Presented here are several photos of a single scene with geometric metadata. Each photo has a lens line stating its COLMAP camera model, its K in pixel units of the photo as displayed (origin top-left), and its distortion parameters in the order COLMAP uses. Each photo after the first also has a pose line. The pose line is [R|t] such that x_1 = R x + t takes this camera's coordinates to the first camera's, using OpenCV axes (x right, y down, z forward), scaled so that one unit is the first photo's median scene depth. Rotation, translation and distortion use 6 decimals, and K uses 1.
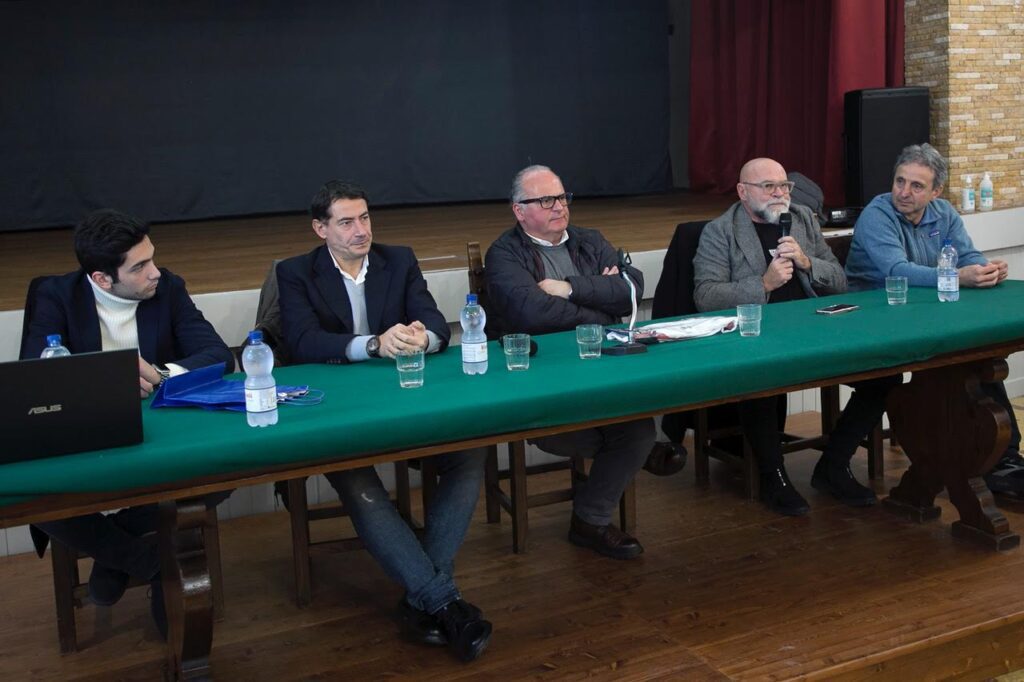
lens RADIAL K [[1131.2, 0, 508.3], [0, 1131.2, 278.9], [0, 0, 1]] dist [0.016478, 0.035097]
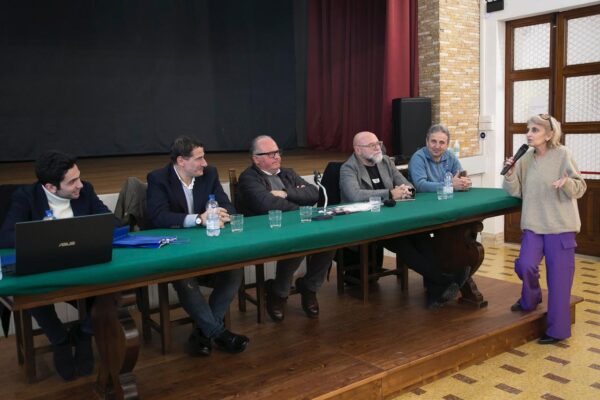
lens RADIAL K [[631.7, 0, 335.0], [0, 631.7, 201.5], [0, 0, 1]] dist [0.023415, -0.004921]
pose [[0.968777, -0.007925, 0.247809, -0.137495], [0.007495, 0.999968, 0.002679, 0.024168], [-0.247822, -0.000738, 0.968805, -0.116485]]
